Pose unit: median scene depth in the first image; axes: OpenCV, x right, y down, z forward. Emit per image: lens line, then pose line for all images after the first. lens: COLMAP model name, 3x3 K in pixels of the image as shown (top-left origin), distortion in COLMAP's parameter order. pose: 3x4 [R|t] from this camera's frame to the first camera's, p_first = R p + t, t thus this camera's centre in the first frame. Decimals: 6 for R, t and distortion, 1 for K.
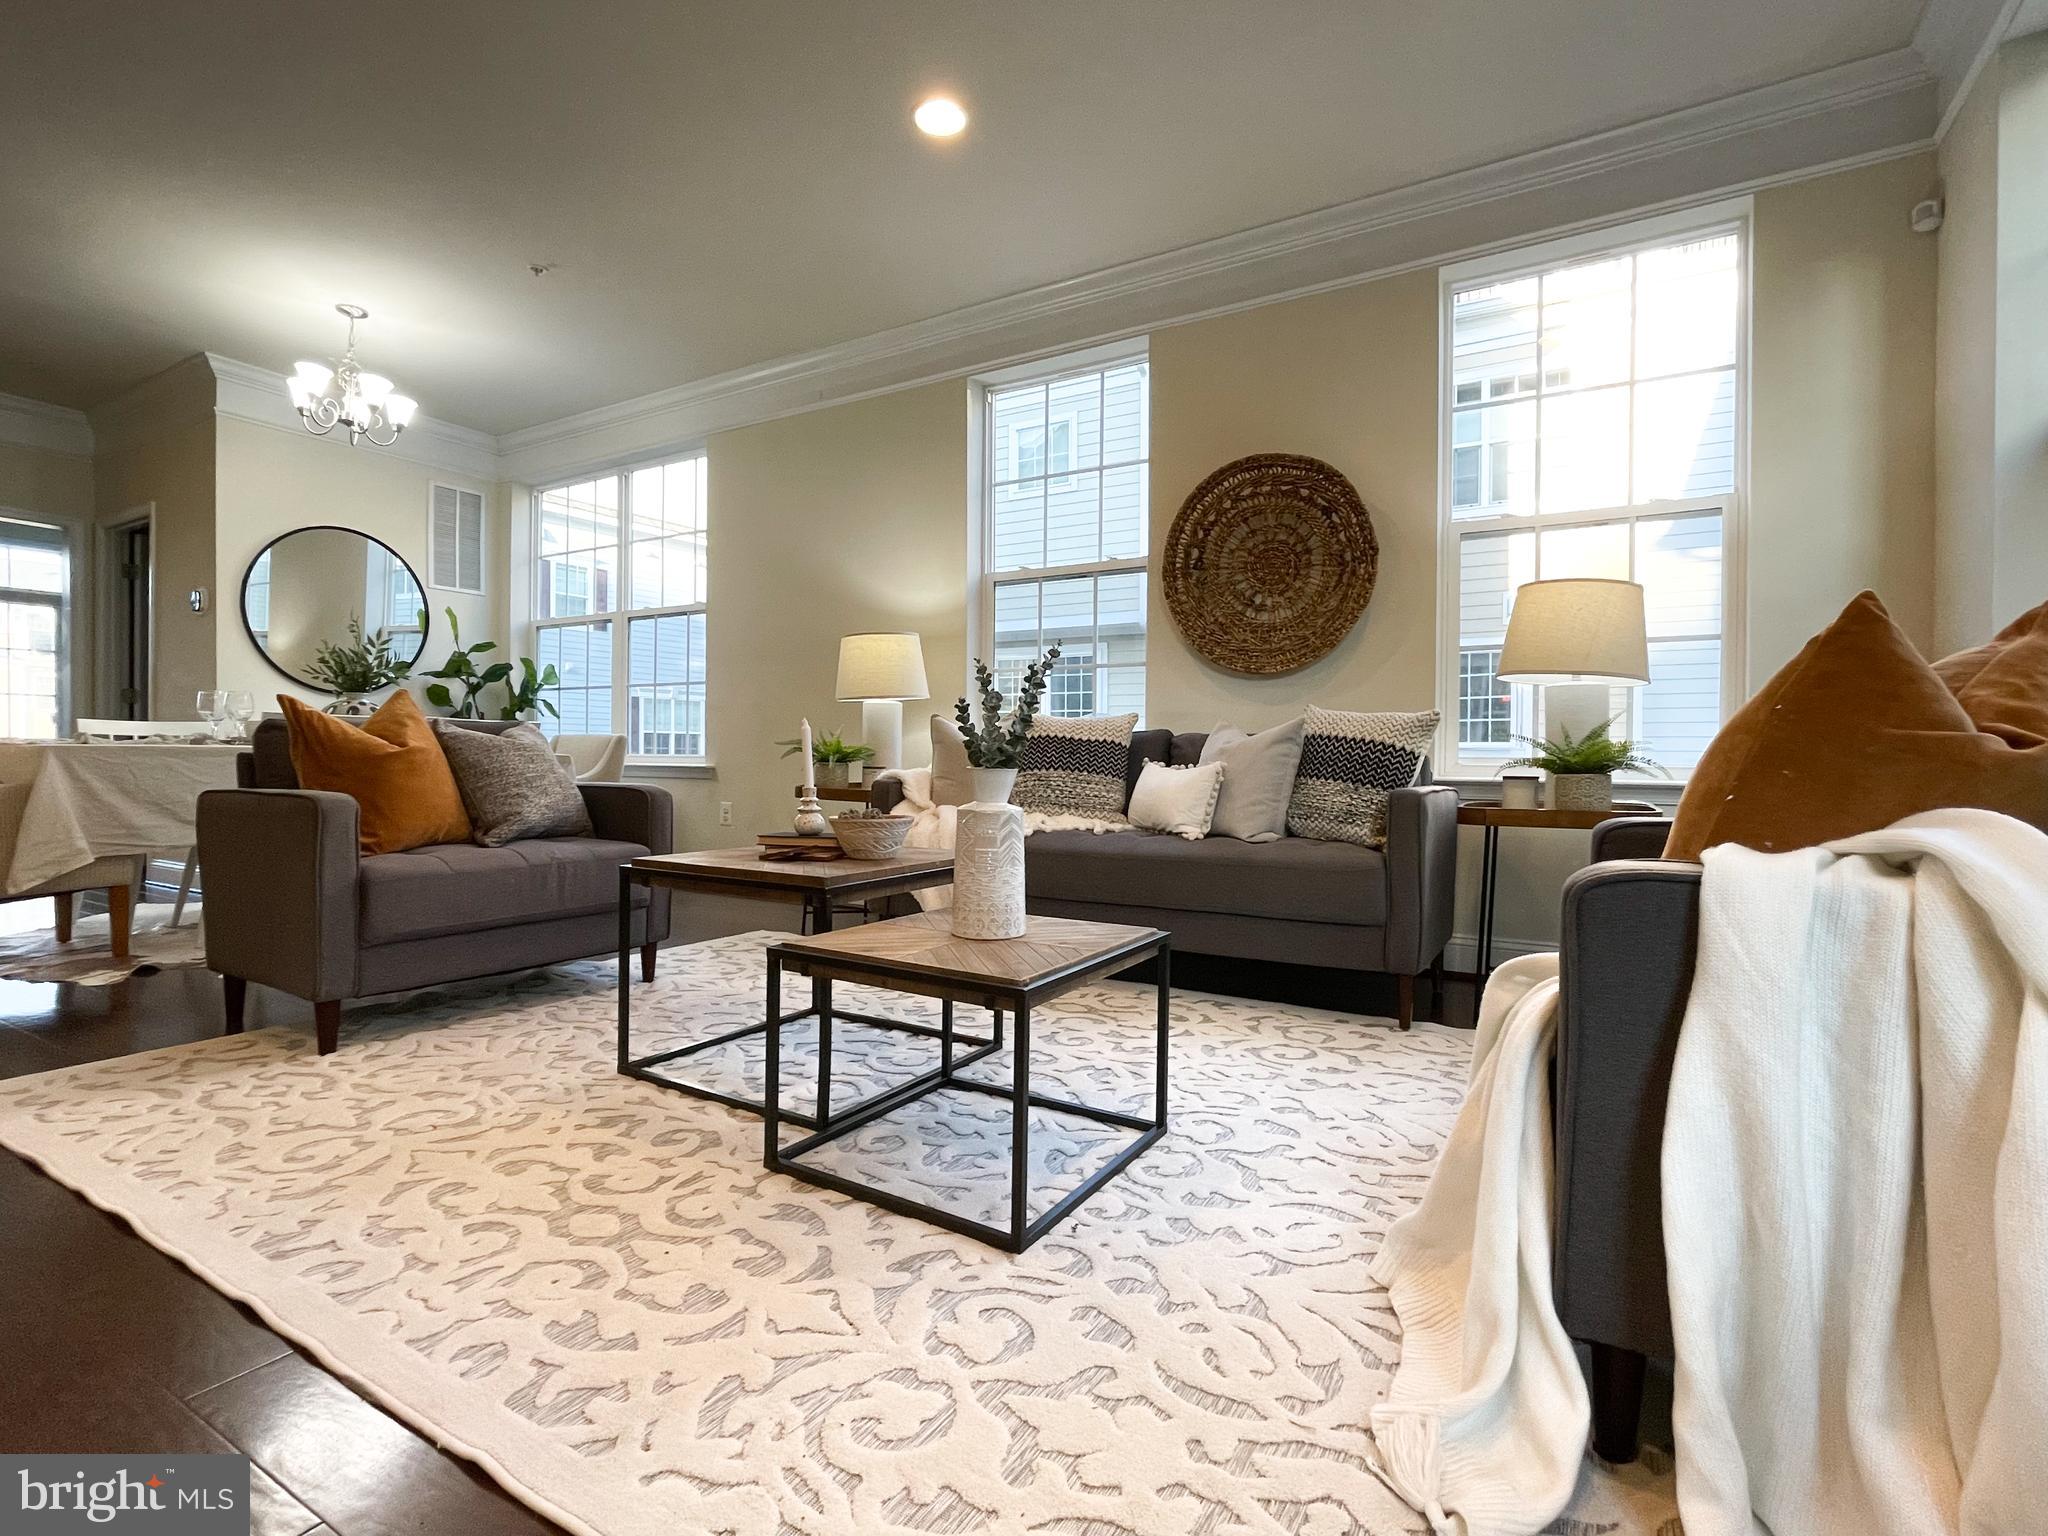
lens RADIAL K [[964.3, 0, 1025.2], [0, 964.3, 764.6], [0, 0, 1]] dist [-0.001519, -0.000895]
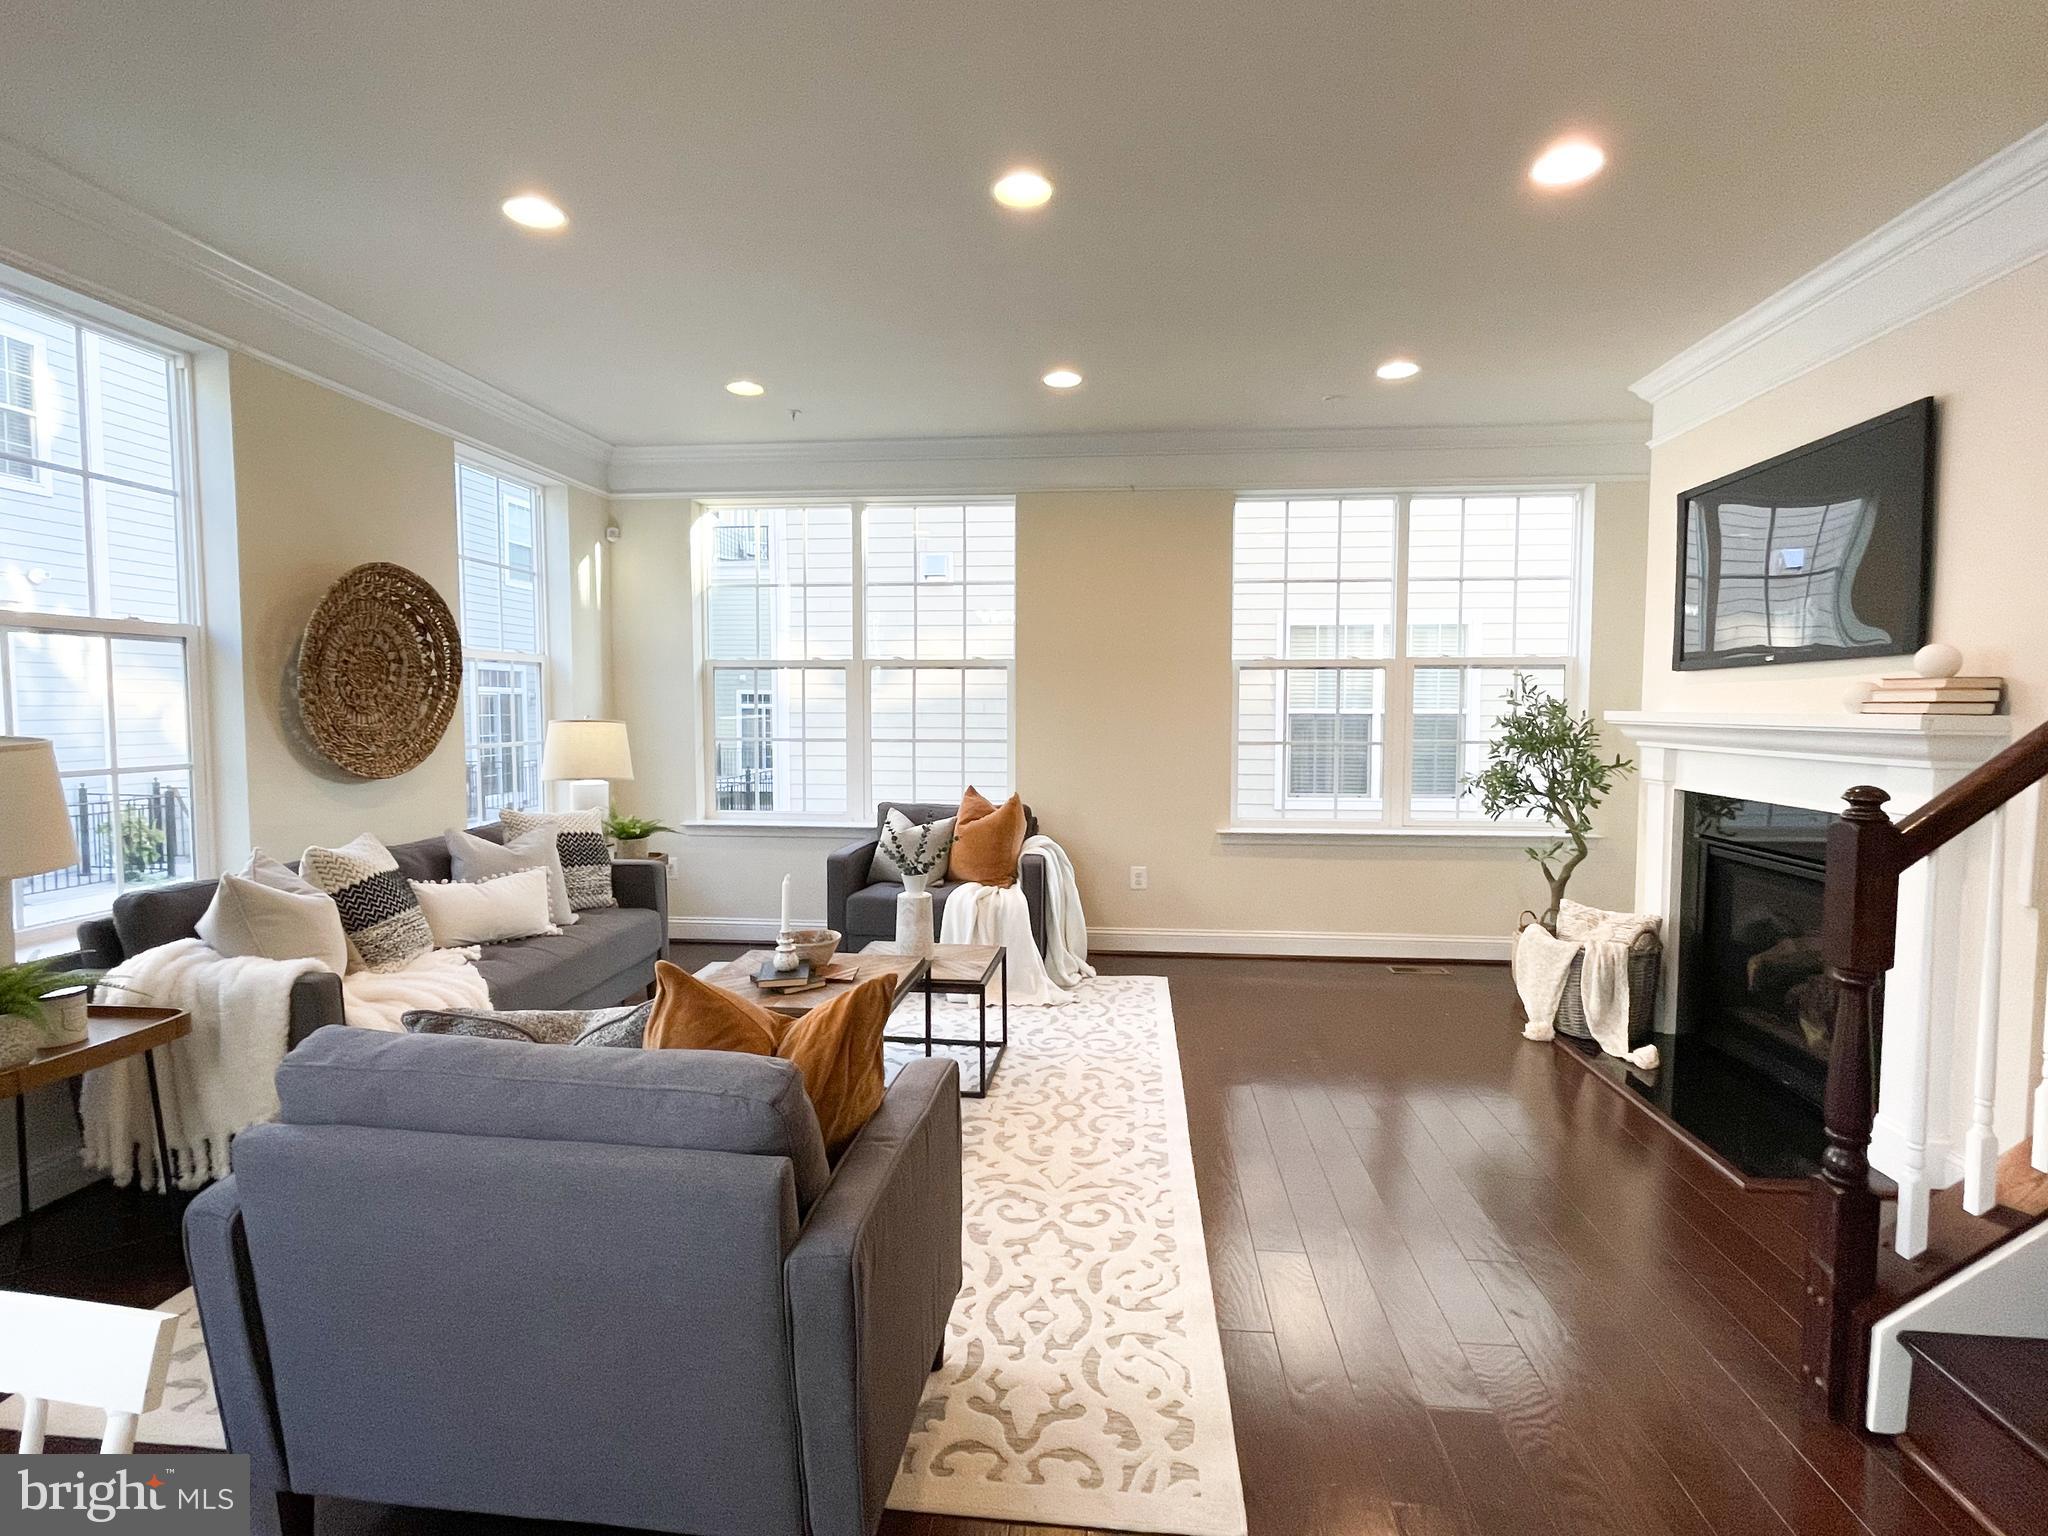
lens RADIAL K [[1009.5, 0, 1027.0], [0, 1009.5, 763.0], [0, 0, 1]] dist [-0.002991, -0.000426]
pose [[-0.423984, -0.061573, 0.903574, -1.184058], [0.002263, 0.997611, 0.069042, -0.217811], [-0.905667, 0.031318, -0.422832, 1.002195]]
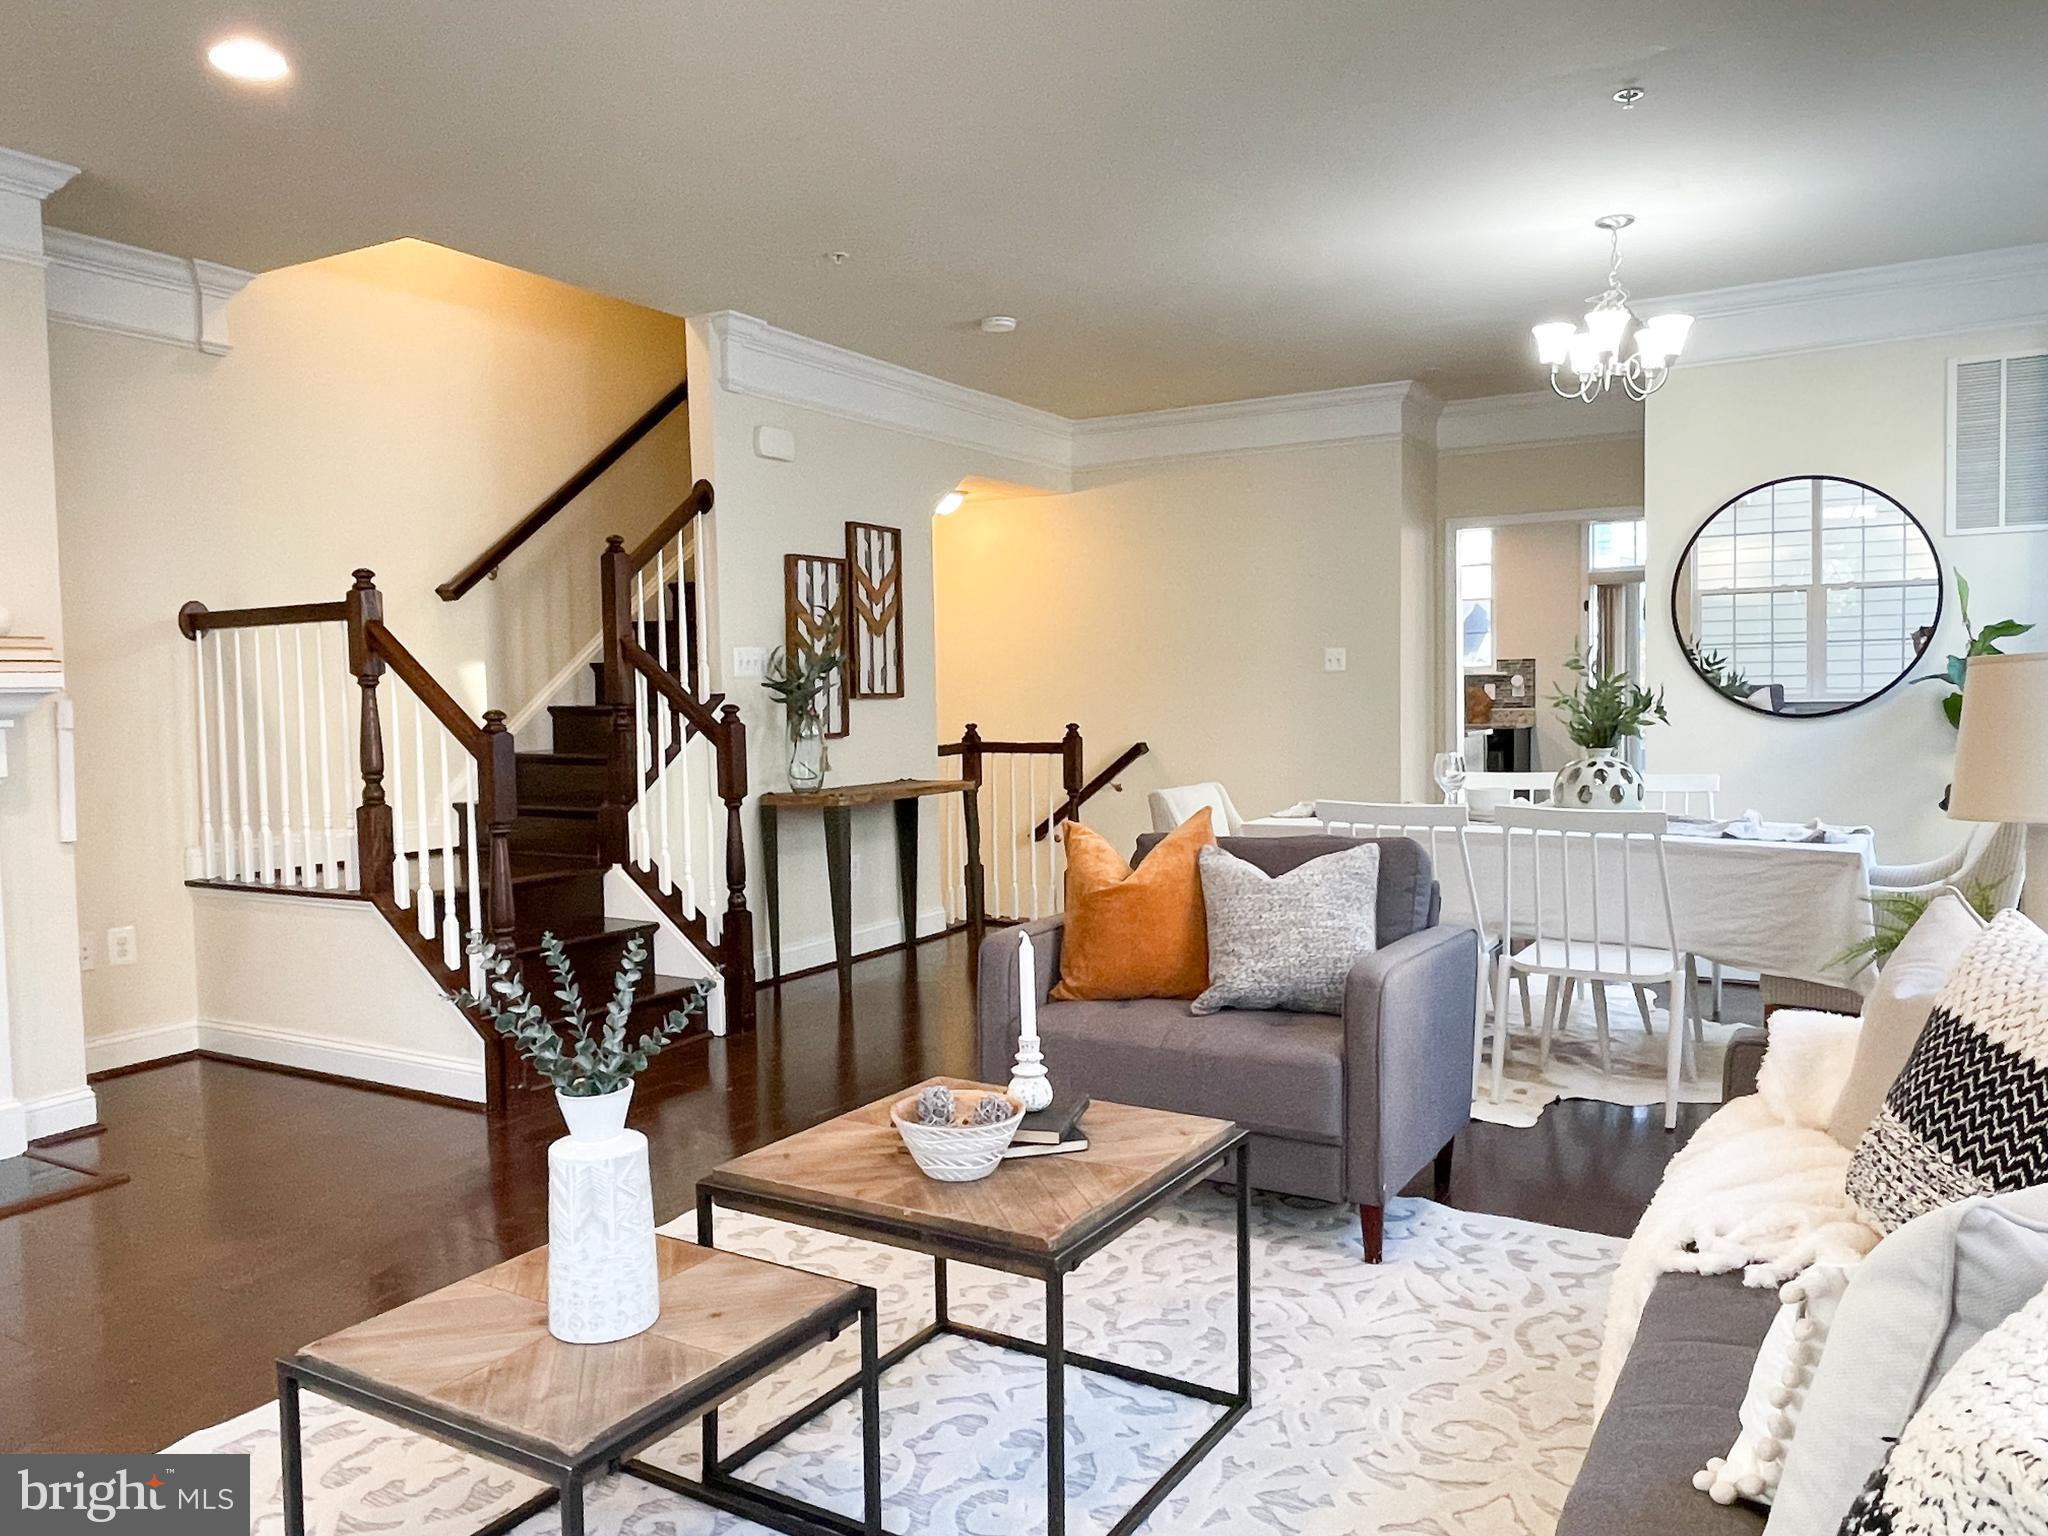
lens RADIAL K [[1460.7, 0, 1029.8], [0, 1460.7, 764.6], [0, 0, 1]] dist [-0.004852, 0.000882]
pose [[0.006159, 0.043268, -0.999045, 0.607353], [0.009288, 0.999018, 0.043324, -0.163395], [0.999938, -0.009546, 0.005751, 0.795799]]
